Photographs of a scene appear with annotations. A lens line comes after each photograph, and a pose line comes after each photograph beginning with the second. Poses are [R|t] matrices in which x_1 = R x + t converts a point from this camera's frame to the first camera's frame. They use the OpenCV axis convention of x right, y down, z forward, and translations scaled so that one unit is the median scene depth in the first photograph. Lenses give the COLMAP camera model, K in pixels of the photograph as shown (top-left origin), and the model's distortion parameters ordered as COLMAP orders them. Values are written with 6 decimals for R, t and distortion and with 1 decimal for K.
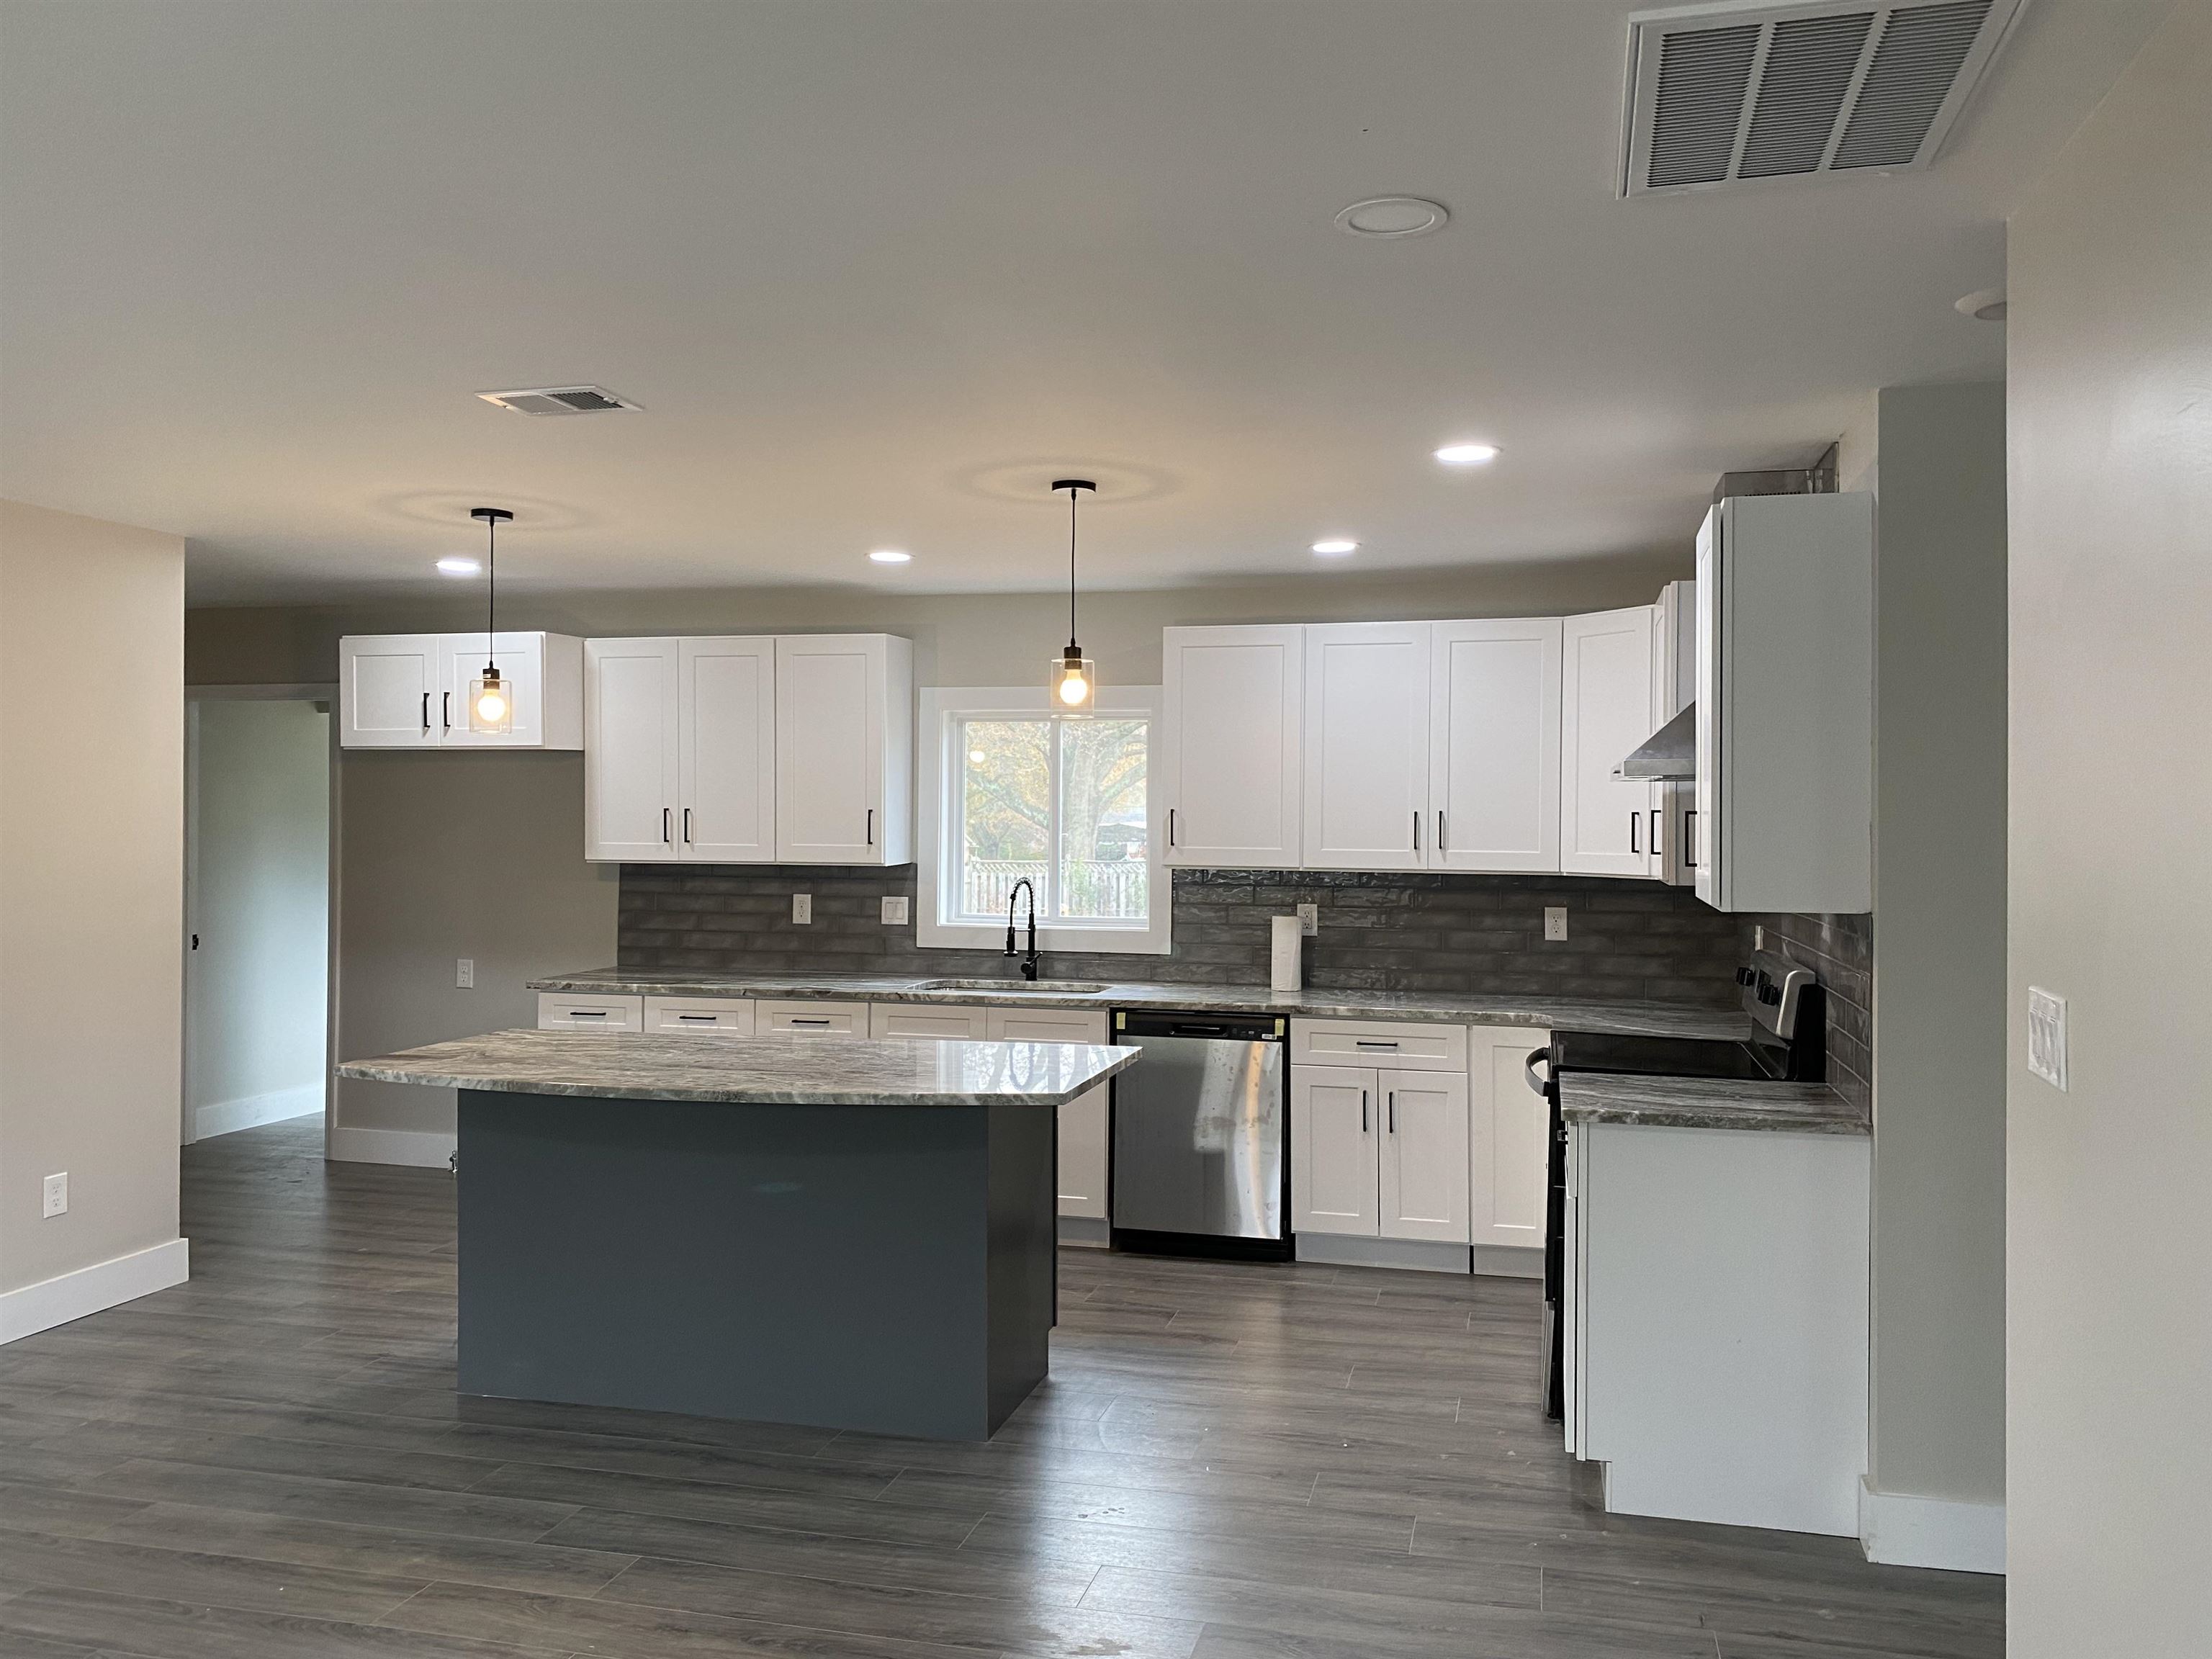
lens RADIAL K [[1717.6, 0, 1106.0], [0, 1717.6, 829.5], [0, 0, 1]] dist [0.069409, -0.048748]
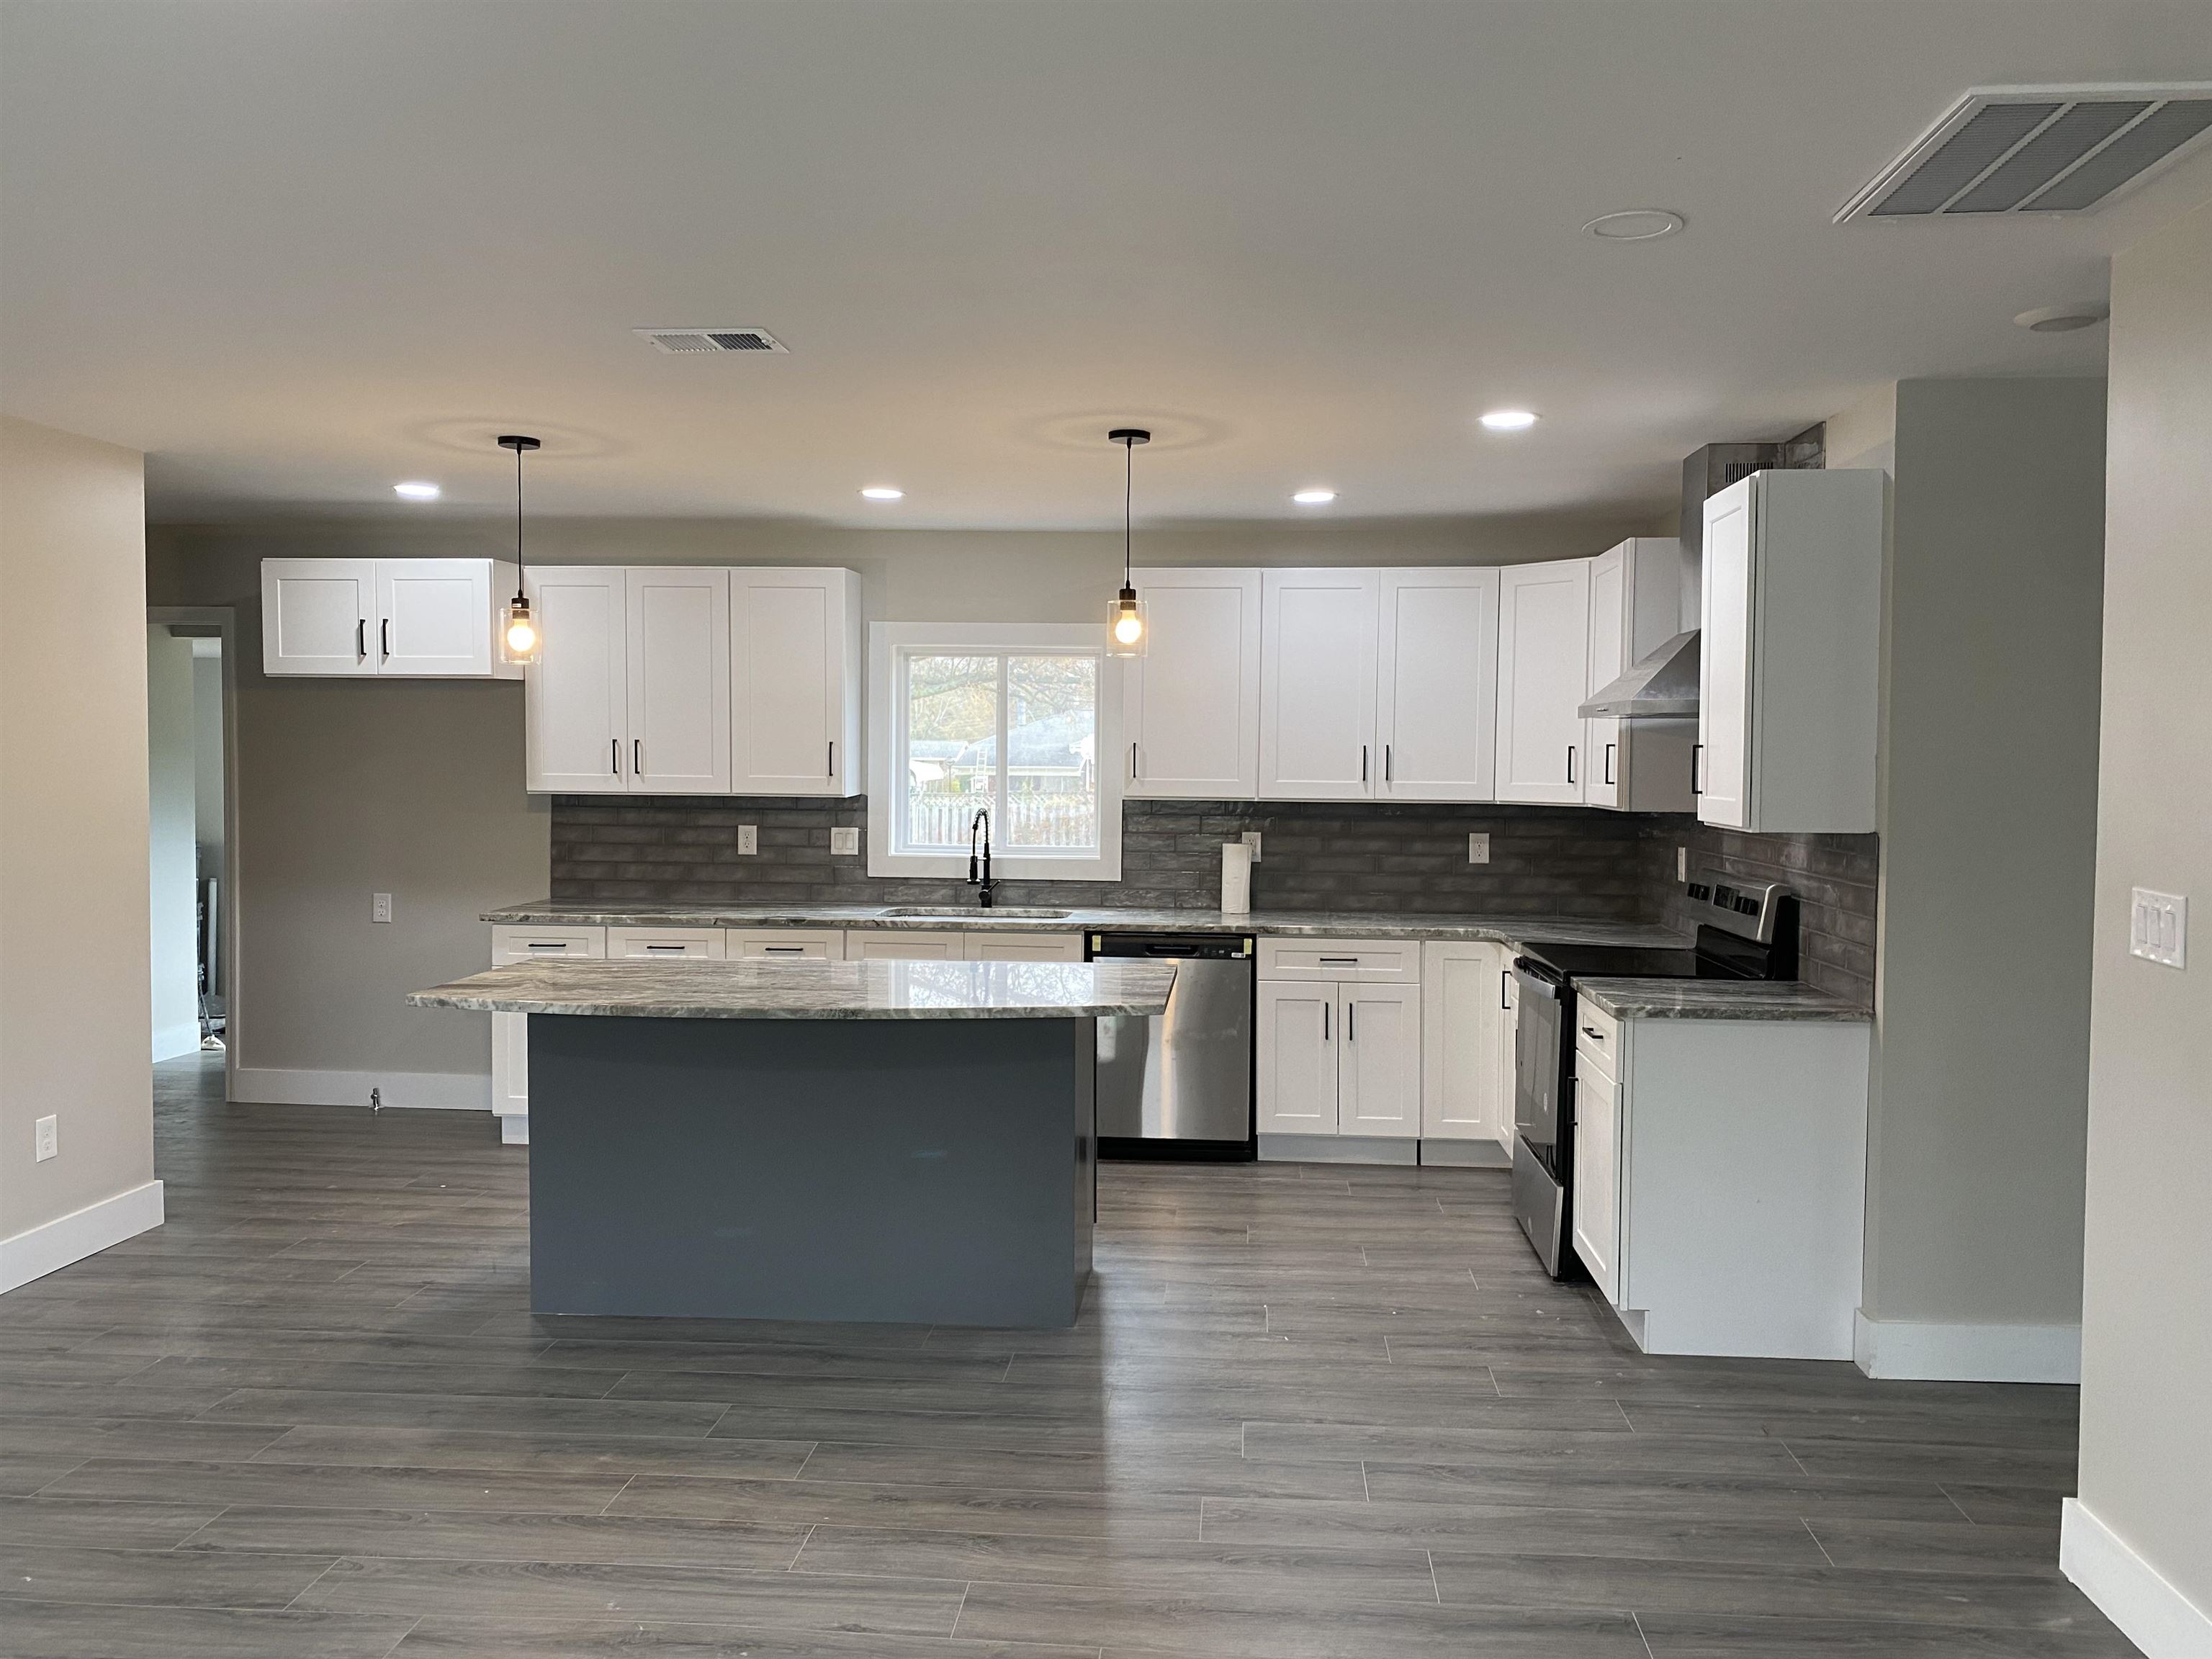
lens RADIAL K [[1717.6, 0, 1106.0], [0, 1717.6, 829.5], [0, 0, 1]] dist [0.069409, -0.048748]
pose [[0.984838, -0.005127, 0.173398, -0.182120], [-0.001542, 0.999265, 0.038301, 0.001293], [-0.173467, -0.037988, 0.984107, -0.040158]]
